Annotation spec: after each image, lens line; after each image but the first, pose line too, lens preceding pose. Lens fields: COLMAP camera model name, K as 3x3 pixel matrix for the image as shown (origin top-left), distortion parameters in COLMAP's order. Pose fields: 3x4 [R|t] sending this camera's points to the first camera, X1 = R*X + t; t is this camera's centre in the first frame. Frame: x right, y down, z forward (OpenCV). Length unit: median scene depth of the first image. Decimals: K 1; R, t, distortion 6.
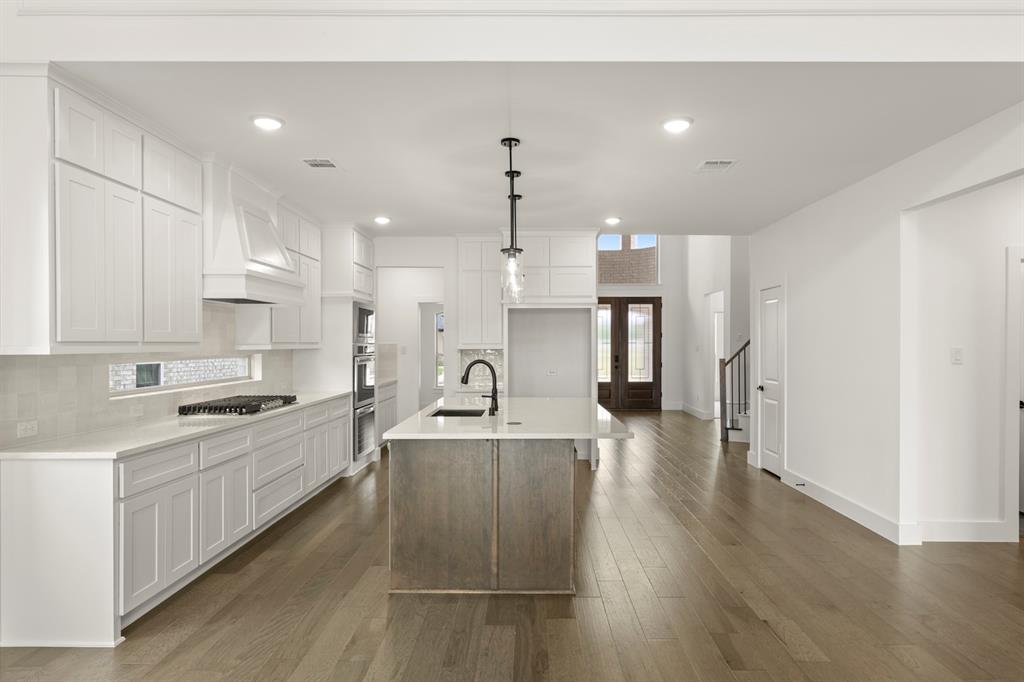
lens RADIAL K [[602.5, 0, 528.8], [0, 602.5, 351.8], [0, 0, 1]] dist [0.001273, 0.001794]
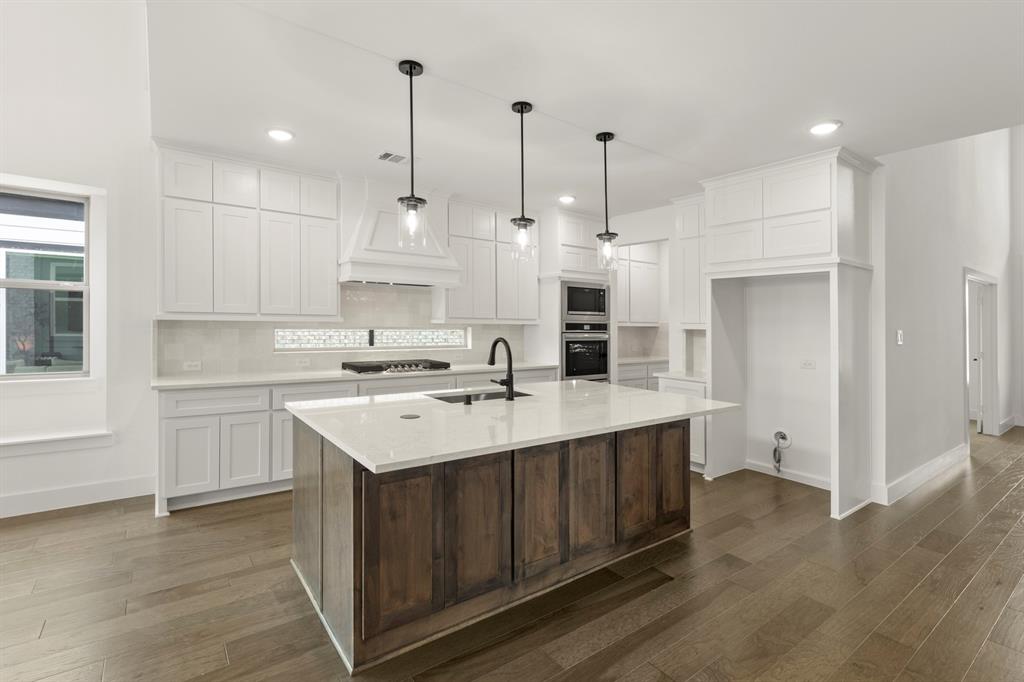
lens RADIAL K [[474.6, 0, 513.6], [0, 474.6, 318.8], [0, 0, 1]] dist [-0.000089, -0.000110]
pose [[0.595640, 0.006954, -0.803221, 0.341966], [-0.028777, 0.999505, -0.012687, -0.003408], [0.802736, 0.030672, 0.595546, 0.445239]]
